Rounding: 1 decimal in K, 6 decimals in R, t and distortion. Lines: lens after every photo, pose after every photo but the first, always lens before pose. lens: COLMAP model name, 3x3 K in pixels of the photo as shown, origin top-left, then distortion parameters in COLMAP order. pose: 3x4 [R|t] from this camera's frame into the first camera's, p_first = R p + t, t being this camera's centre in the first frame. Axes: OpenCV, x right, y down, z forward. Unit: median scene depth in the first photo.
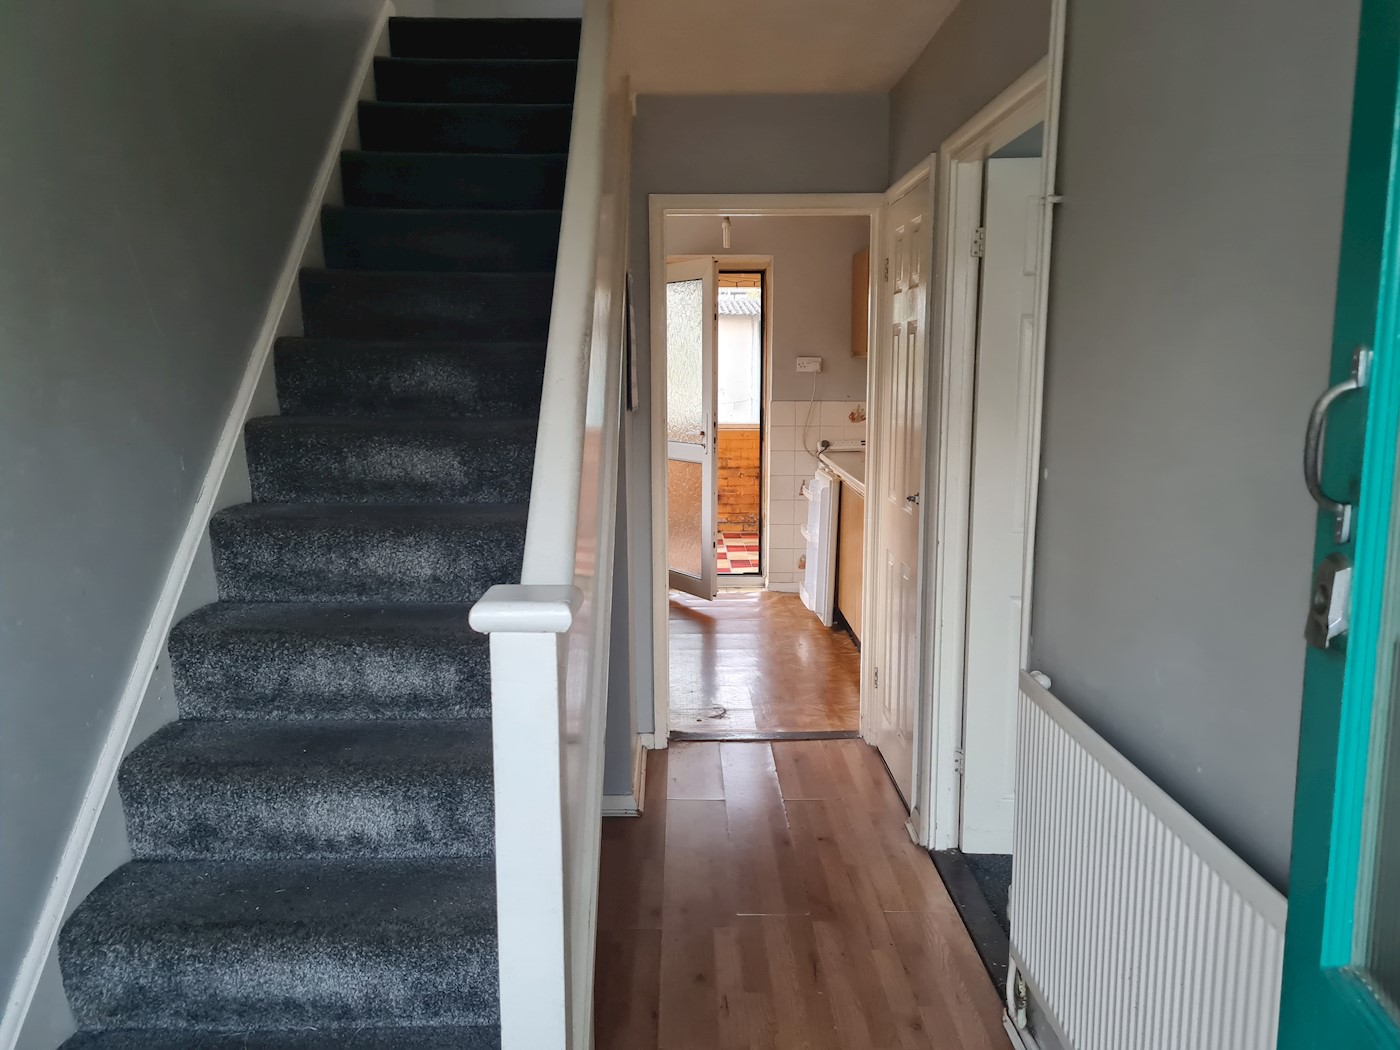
lens RADIAL K [[1073.5, 0, 701.6], [0, 1073.5, 531.7], [0, 0, 1]] dist [0.040876, -0.037030]
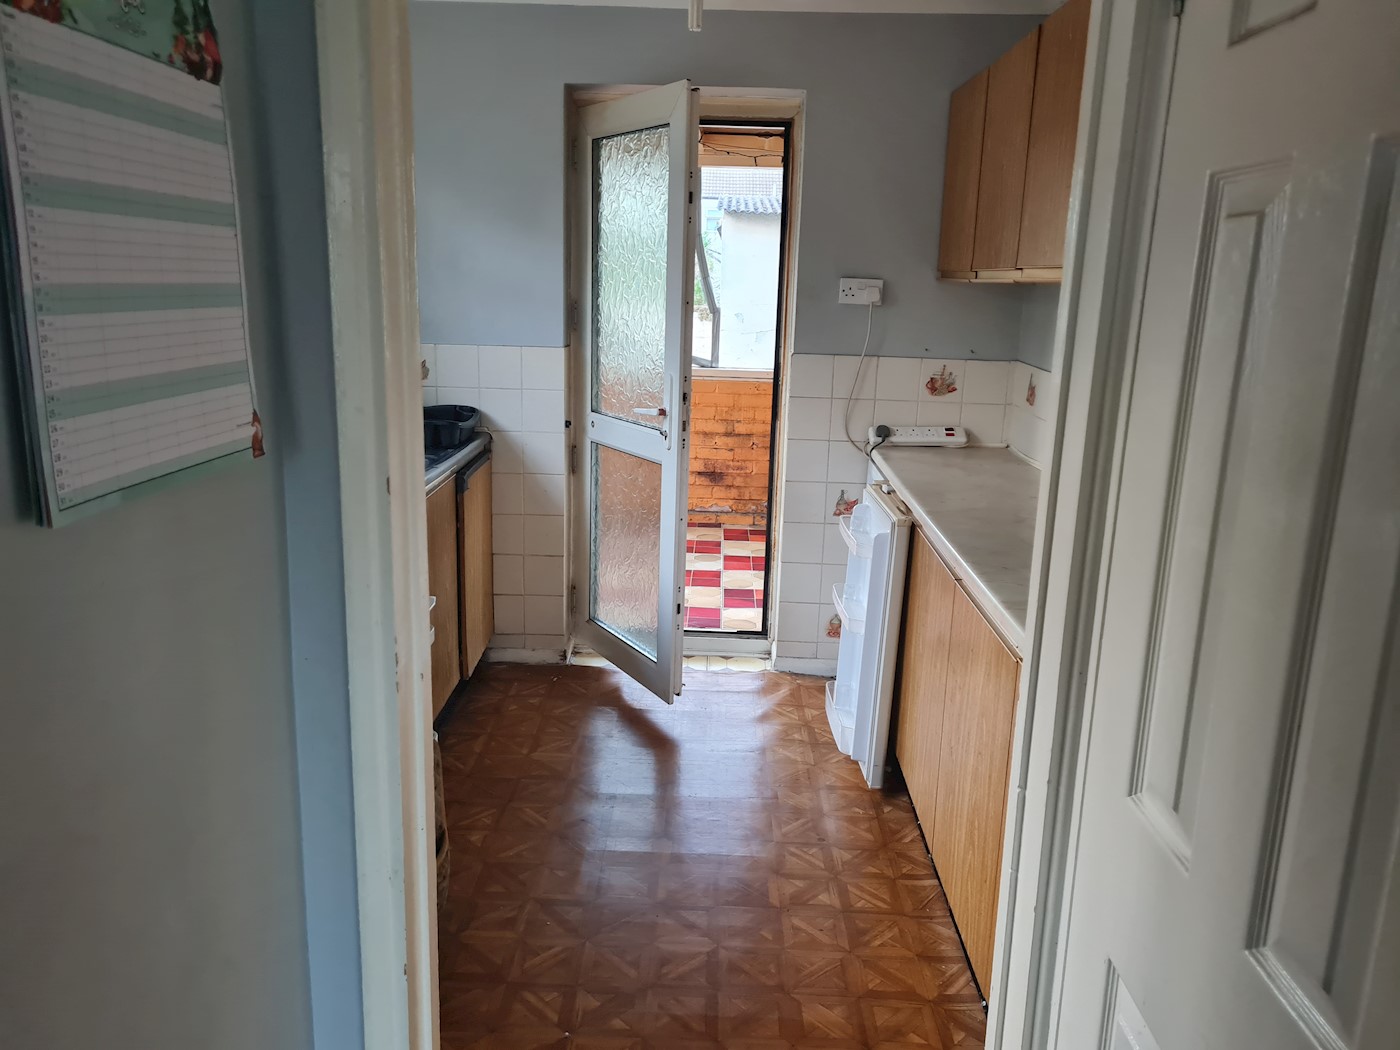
lens RADIAL K [[1073.5, 0, 697.6], [0, 1073.5, 516.1], [0, 0, 1]] dist [0.040876, -0.037030]
pose [[0.998520, 0.038994, -0.037921, 0.039629], [-0.036427, 0.997143, 0.066168, -0.071067], [0.040393, -0.064689, 0.997088, 0.418266]]
